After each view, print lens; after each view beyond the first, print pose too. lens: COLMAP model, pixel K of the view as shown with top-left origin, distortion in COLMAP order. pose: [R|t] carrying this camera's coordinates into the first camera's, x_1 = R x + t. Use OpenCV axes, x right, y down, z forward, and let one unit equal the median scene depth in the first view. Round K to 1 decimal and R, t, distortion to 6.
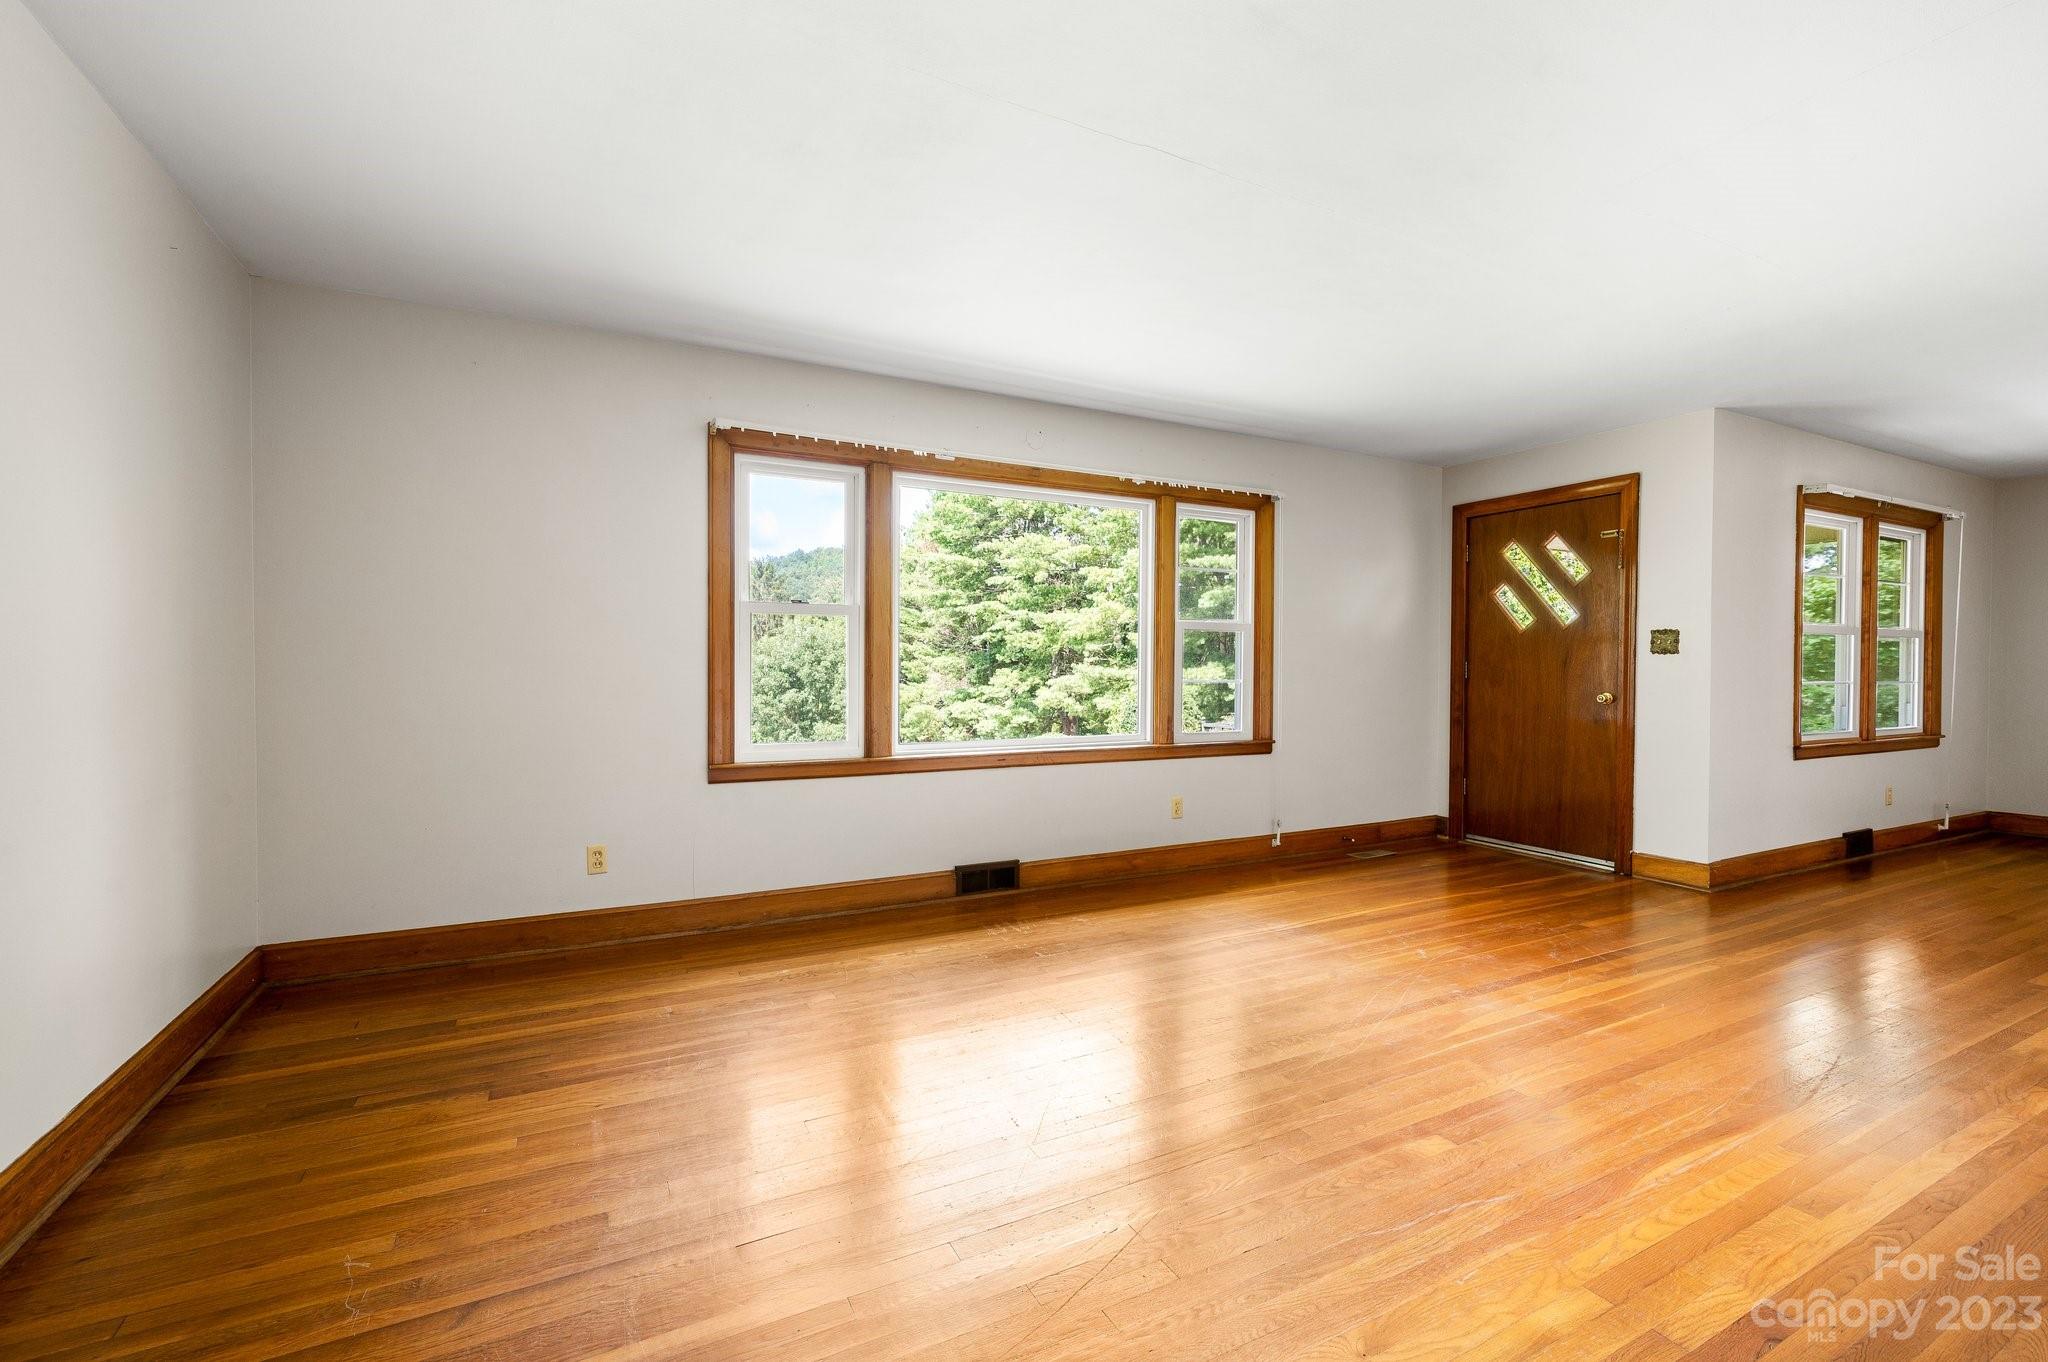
lens RADIAL K [[870.7, 0, 1021.3], [0, 870.7, 681.2], [0, 0, 1]] dist [0.000270, 0.000057]
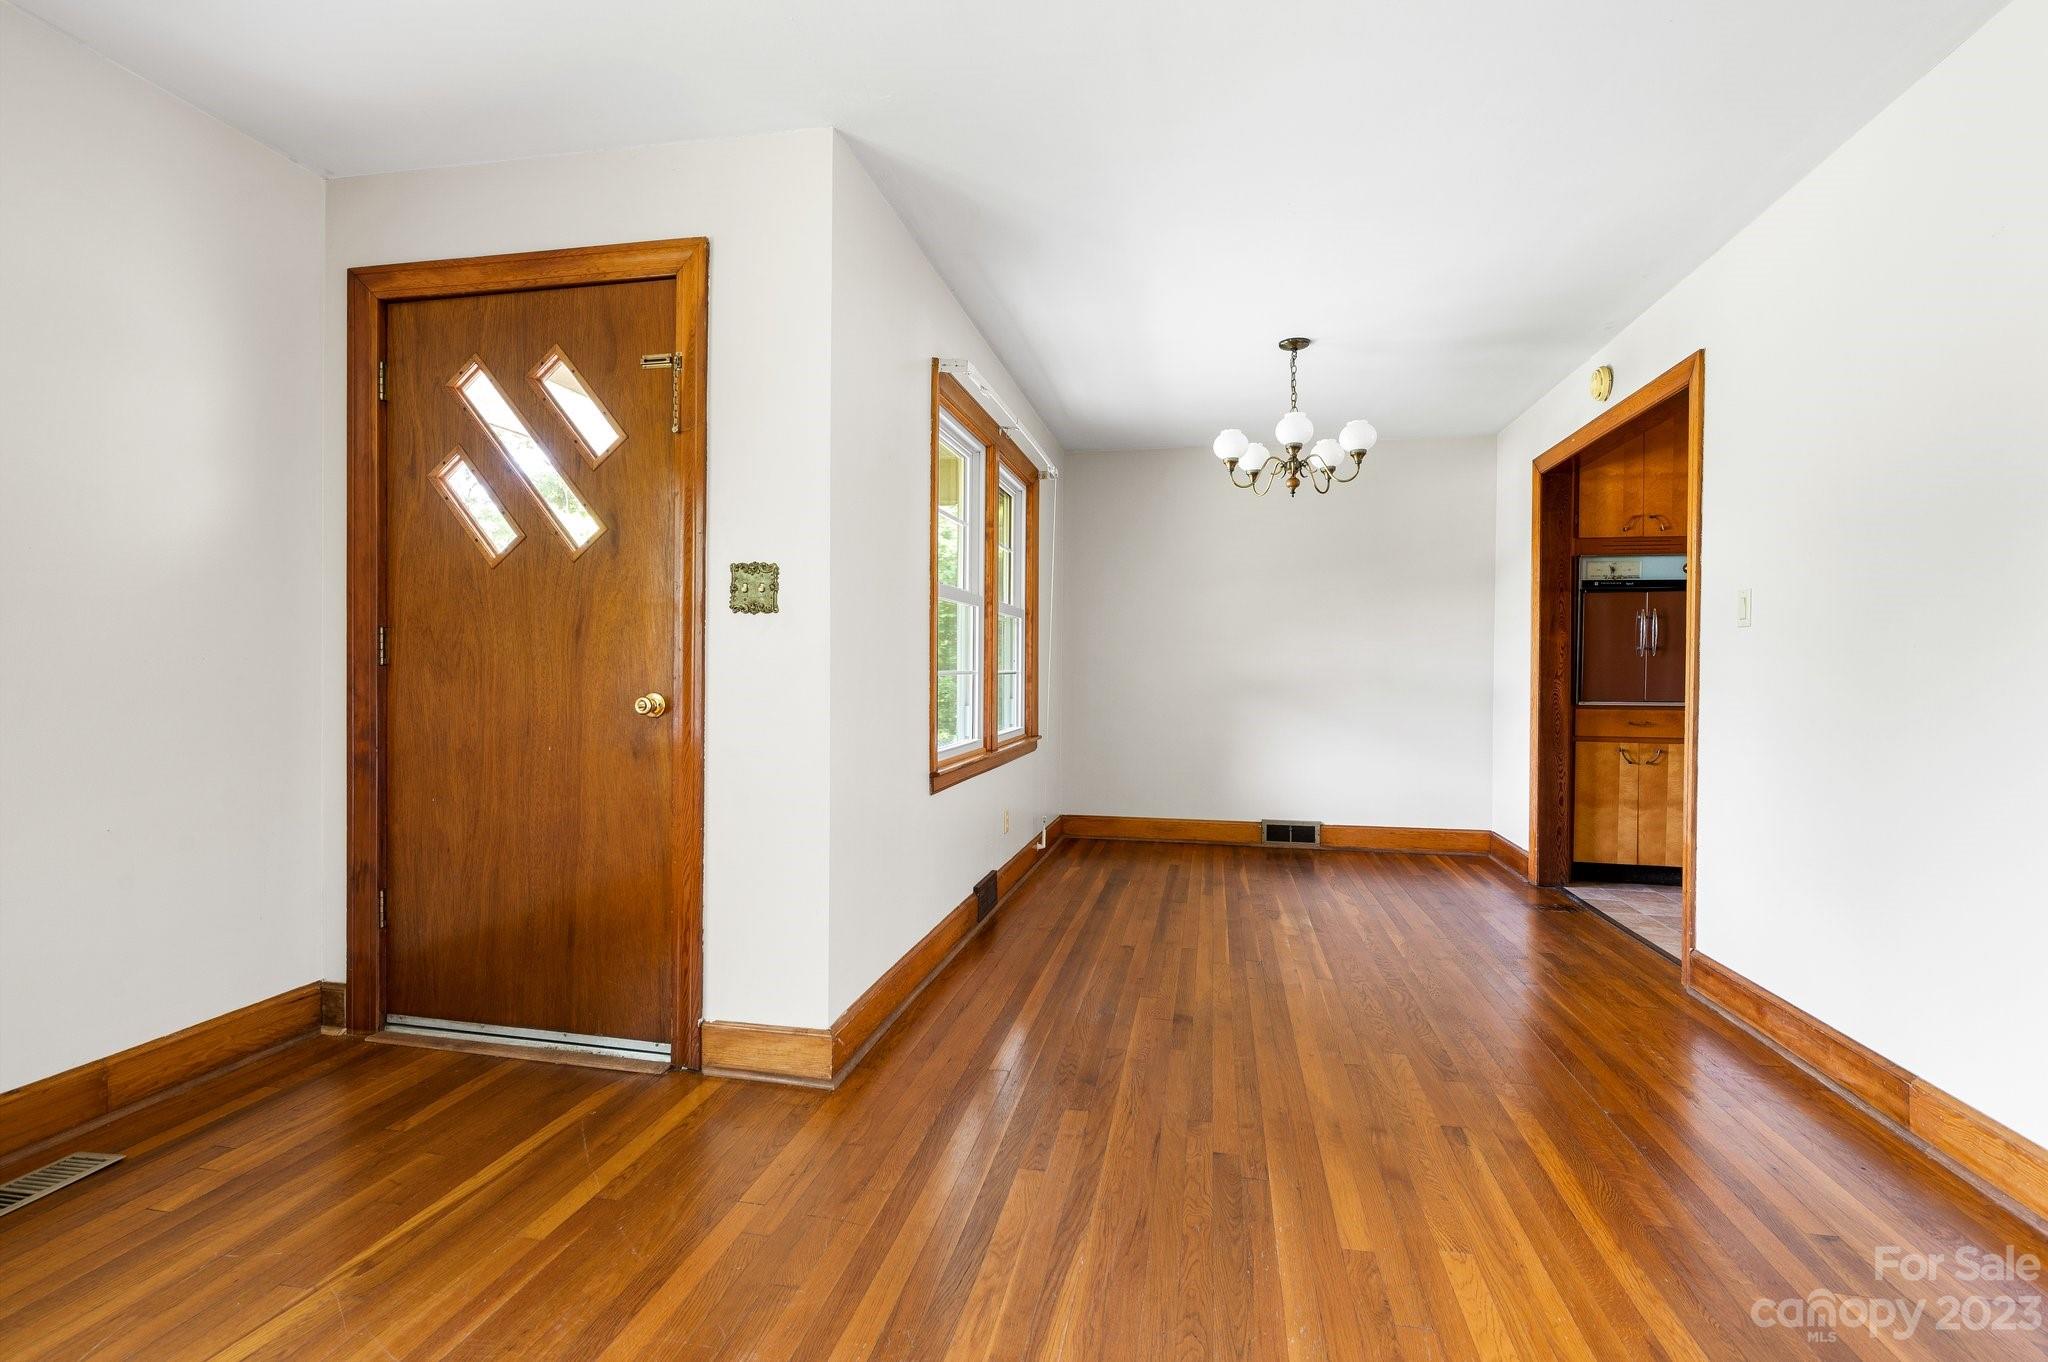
lens RADIAL K [[953.4, 0, 1024.0], [0, 953.4, 681.0], [0, 0, 1]] dist [-0.001174, -0.000050]
pose [[0.624481, -0.007946, 0.781000, 0.371821], [0.005822, 0.999968, 0.005519, 0.004598], [-0.781018, 0.001101, 0.624507, 0.490409]]
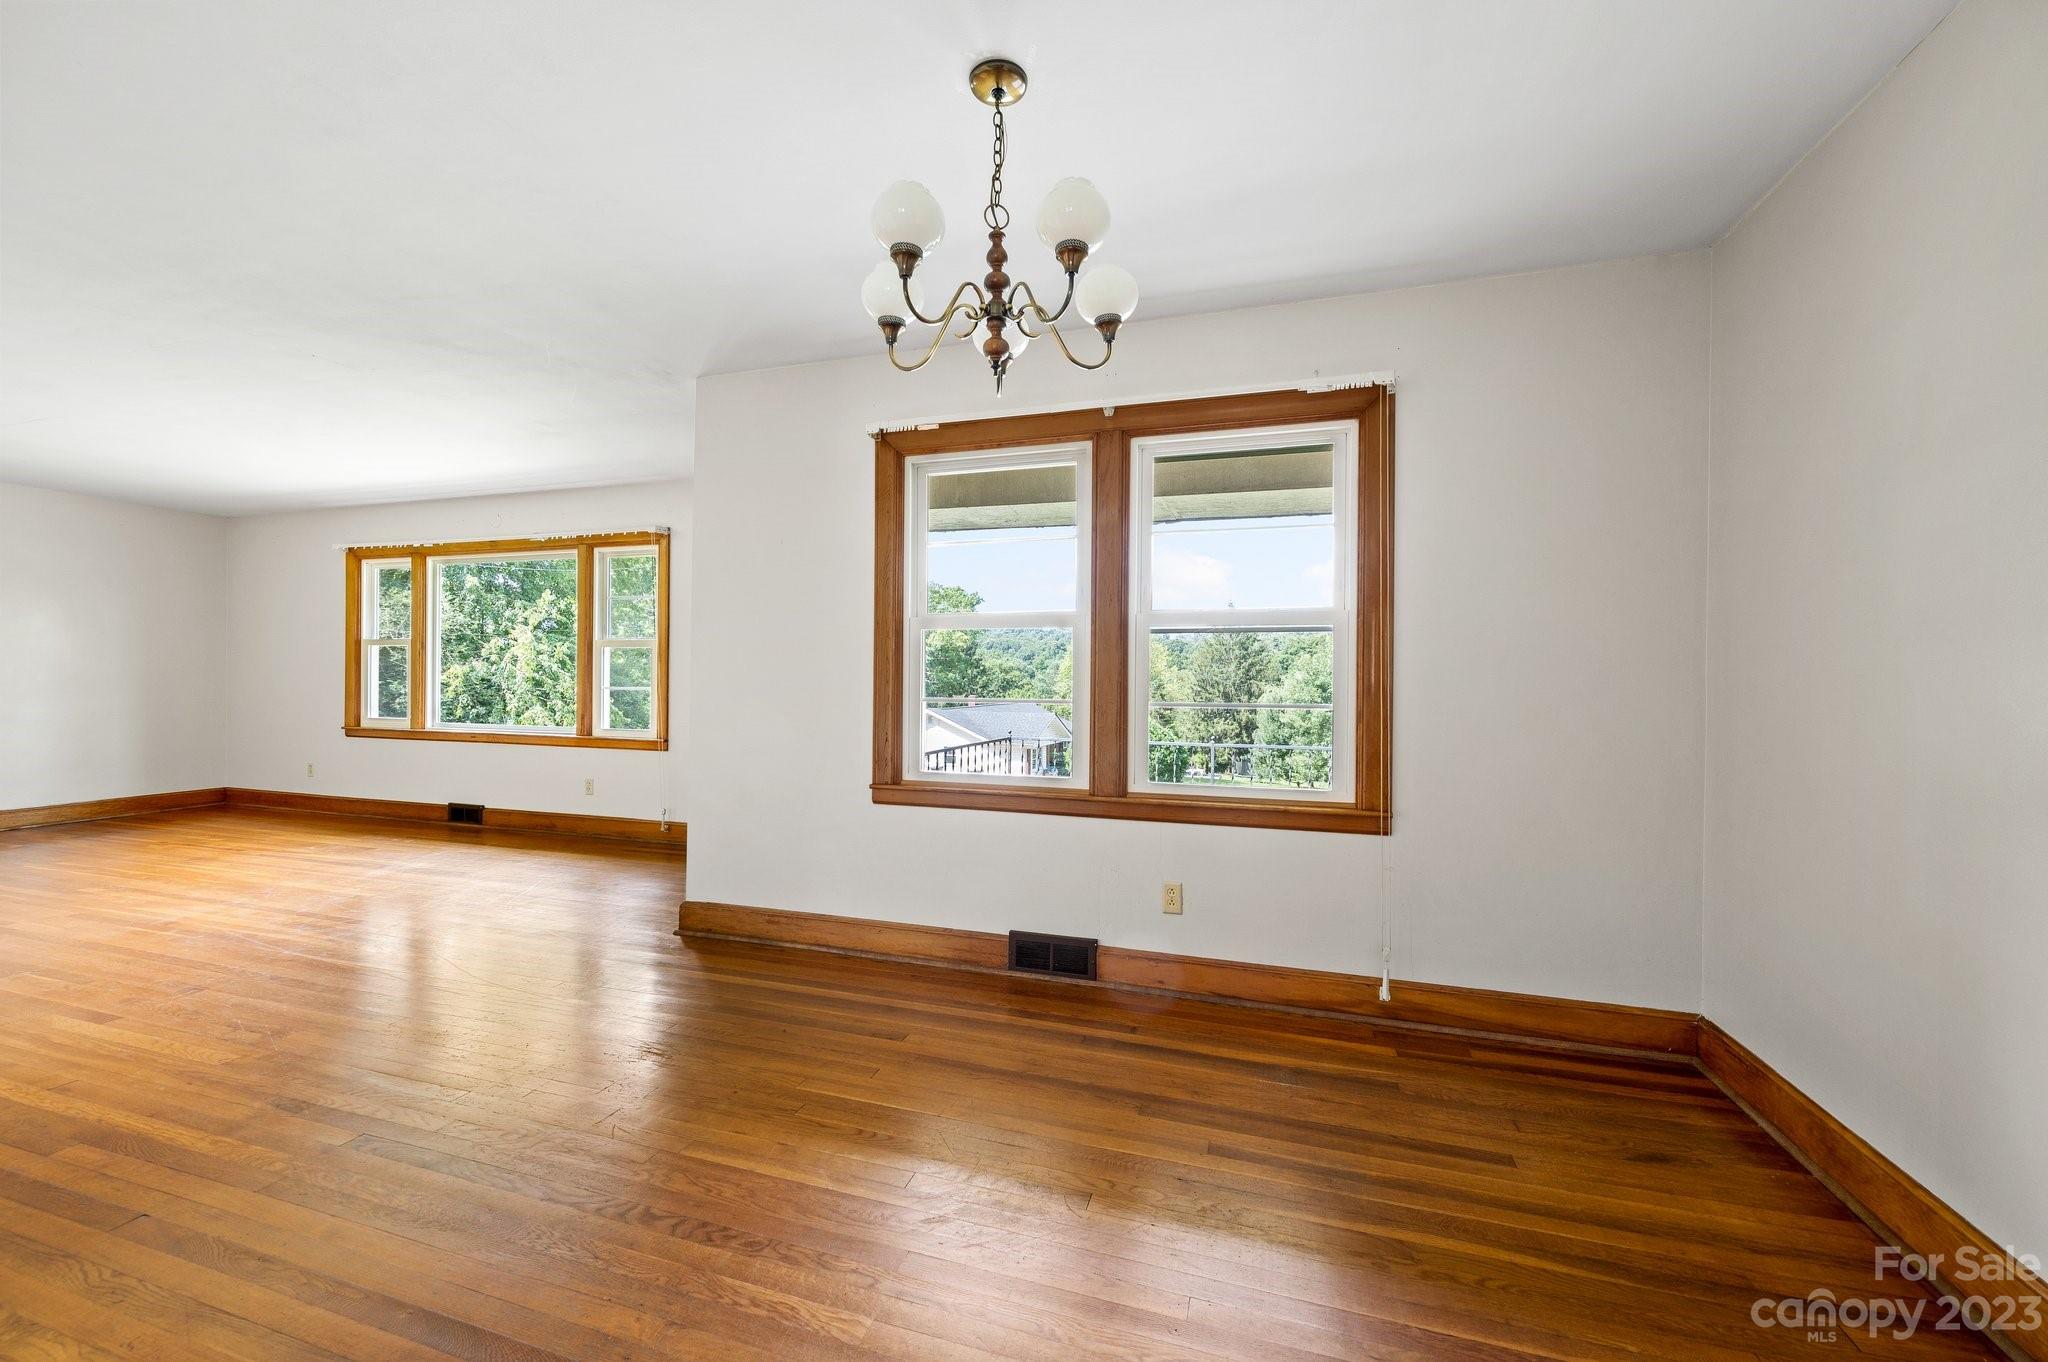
lens RADIAL K [[805.6, 0, 1017.5], [0, 805.6, 681.9], [0, 0, 1]] dist [-0.002073, 0.000201]
pose [[0.708231, 0.004753, -0.705964, 1.373853], [-0.017459, 0.999789, -0.010783, -0.006290], [0.705764, 0.019962, 0.708165, 0.571546]]
